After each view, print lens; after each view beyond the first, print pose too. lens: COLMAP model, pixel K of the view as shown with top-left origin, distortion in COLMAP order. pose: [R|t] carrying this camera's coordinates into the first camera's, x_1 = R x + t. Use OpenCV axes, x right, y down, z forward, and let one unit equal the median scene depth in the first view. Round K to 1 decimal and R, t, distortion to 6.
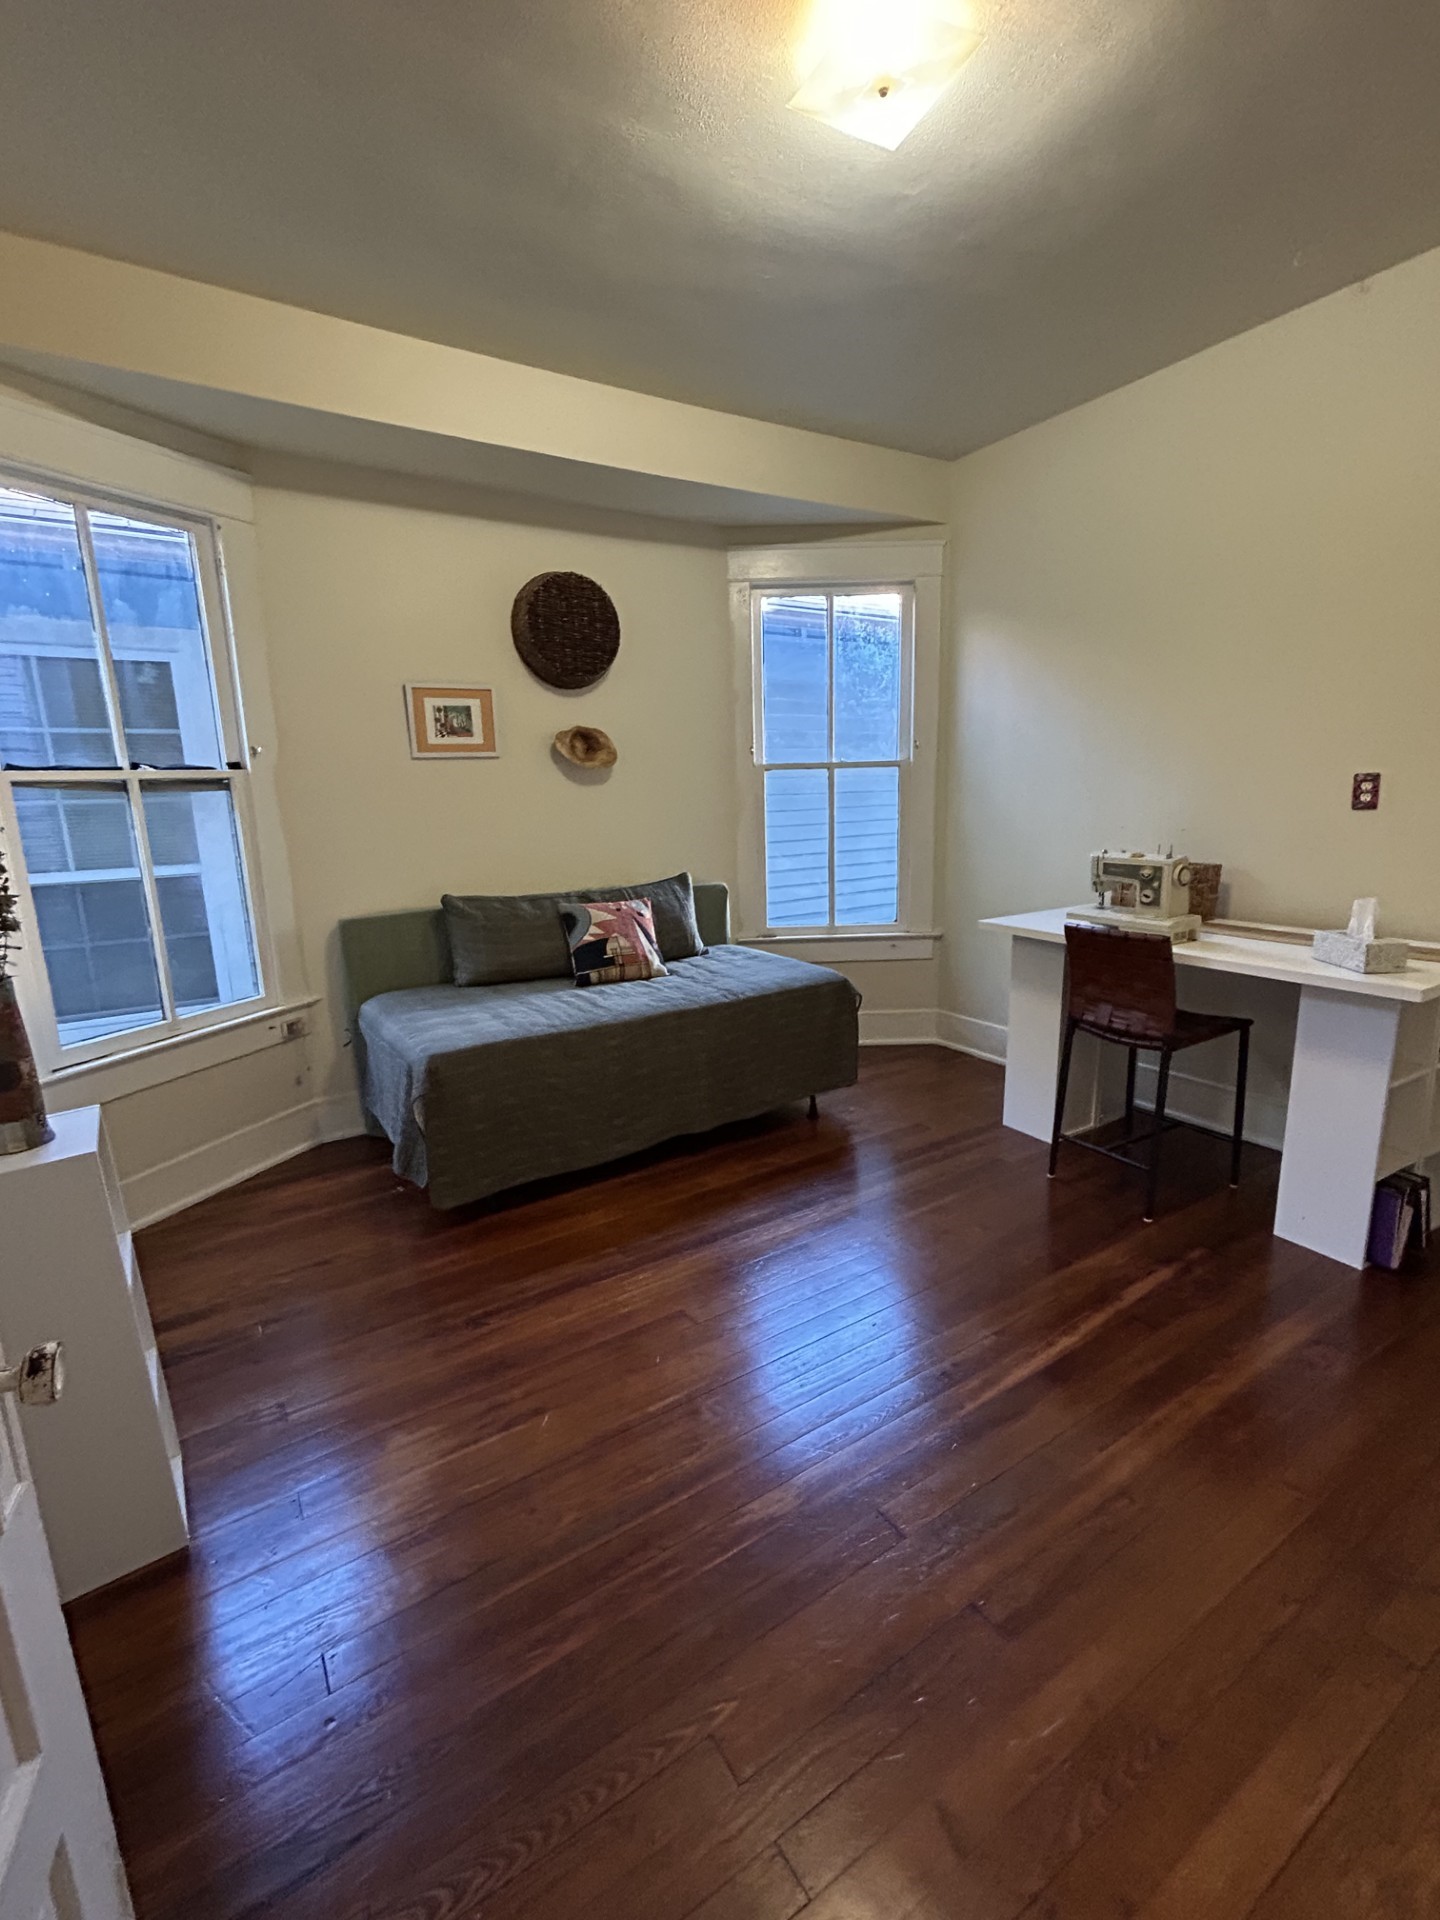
lens RADIAL K [[840.5, 0, 719.3], [0, 840.5, 956.4], [0, 0, 1]] dist [-0.000110, -0.000089]
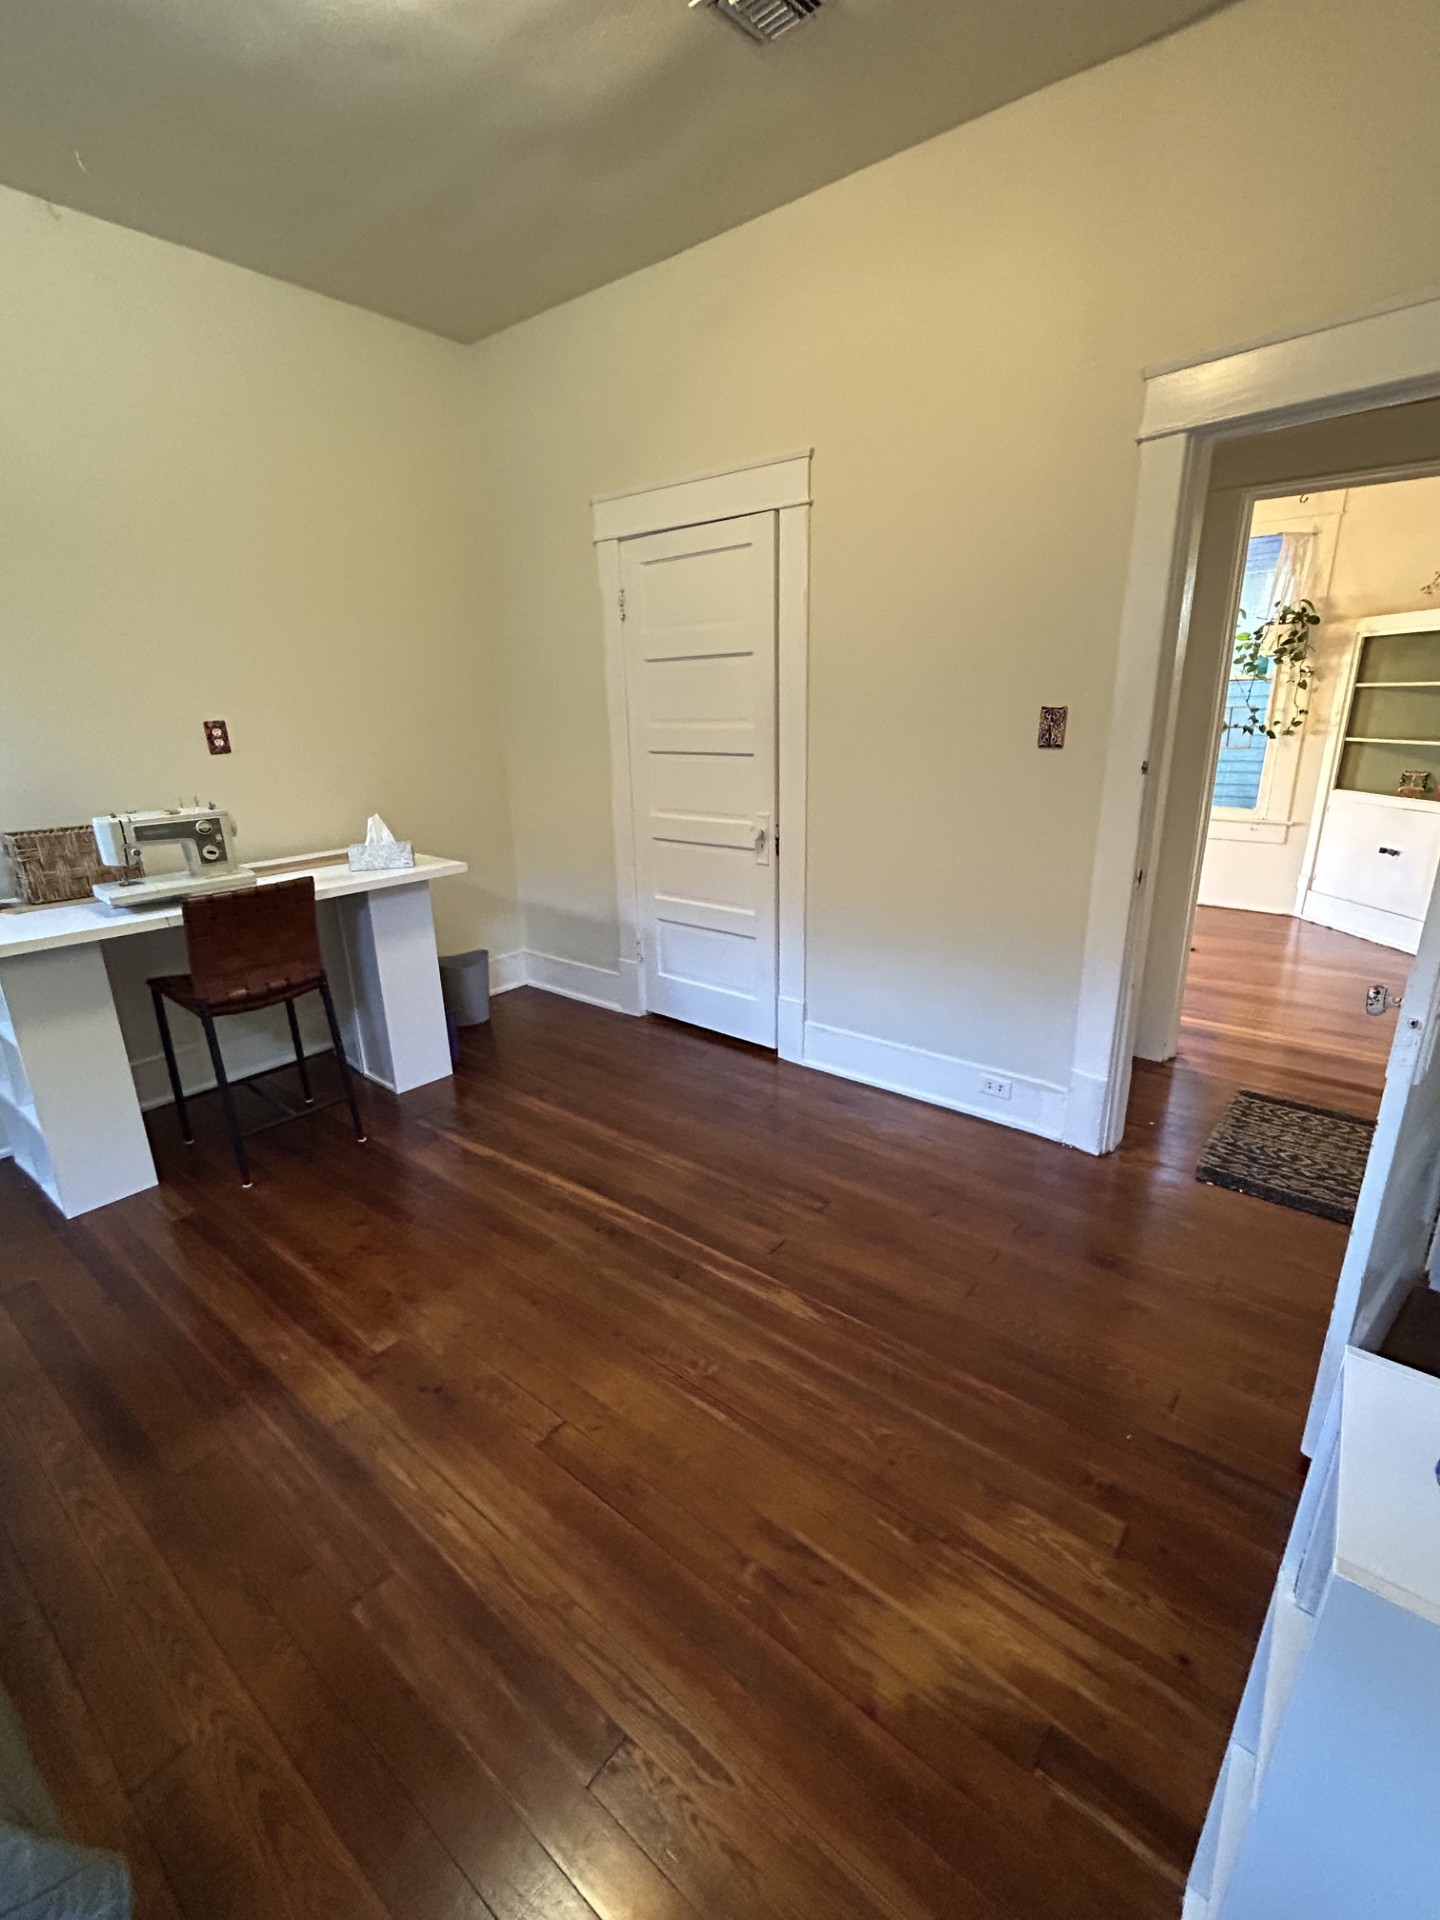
lens RADIAL K [[840.5, 0, 719.2], [0, 840.5, 963.0], [0, 0, 1]] dist [-0.000110, -0.000089]
pose [[-0.308630, -0.253261, 0.916846, -0.553686], [0.222496, 0.917938, 0.328460, -0.143365], [-0.924793, 0.305367, -0.226954, 0.749715]]
